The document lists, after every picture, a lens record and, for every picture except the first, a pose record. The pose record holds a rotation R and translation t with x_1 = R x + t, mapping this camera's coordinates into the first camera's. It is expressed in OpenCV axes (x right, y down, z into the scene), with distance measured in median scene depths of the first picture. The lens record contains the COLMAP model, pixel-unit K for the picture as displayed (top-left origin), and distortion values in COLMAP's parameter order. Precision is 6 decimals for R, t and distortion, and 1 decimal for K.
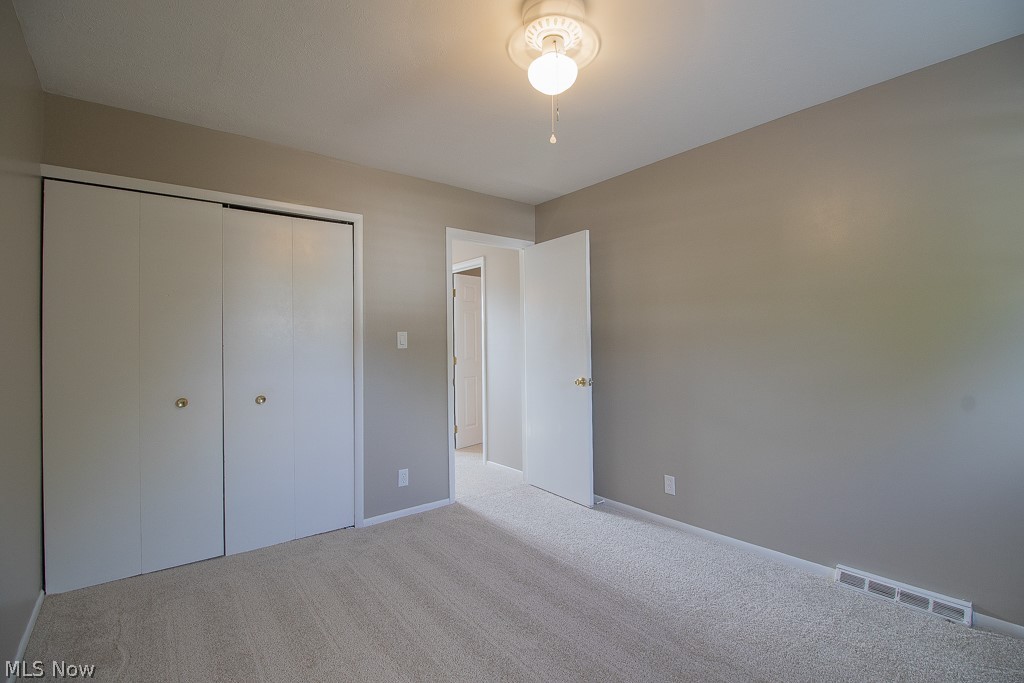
lens RADIAL K [[473.1, 0, 515.4], [0, 473.1, 338.3], [0, 0, 1]] dist [0.009326, -0.016453]
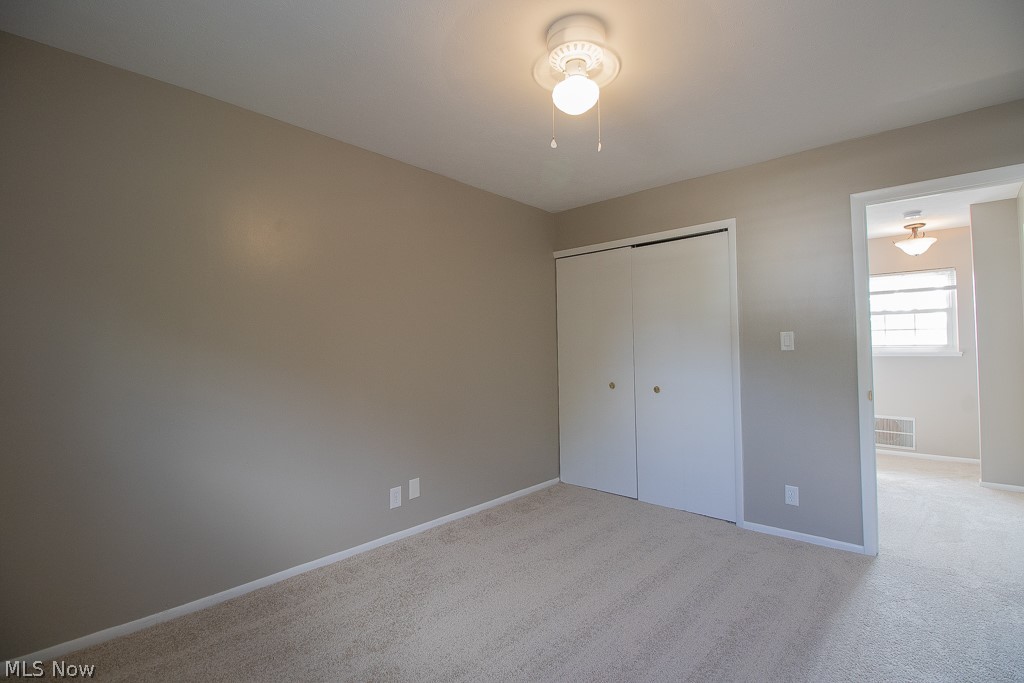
lens RADIAL K [[473.1, 0, 515.4], [0, 473.1, 338.3], [0, 0, 1]] dist [0.009326, -0.016453]
pose [[0.162377, -0.014301, -0.986625, 0.625722], [0.026162, 0.999606, -0.010183, -0.006442], [0.986382, -0.024158, 0.162688, 0.387455]]
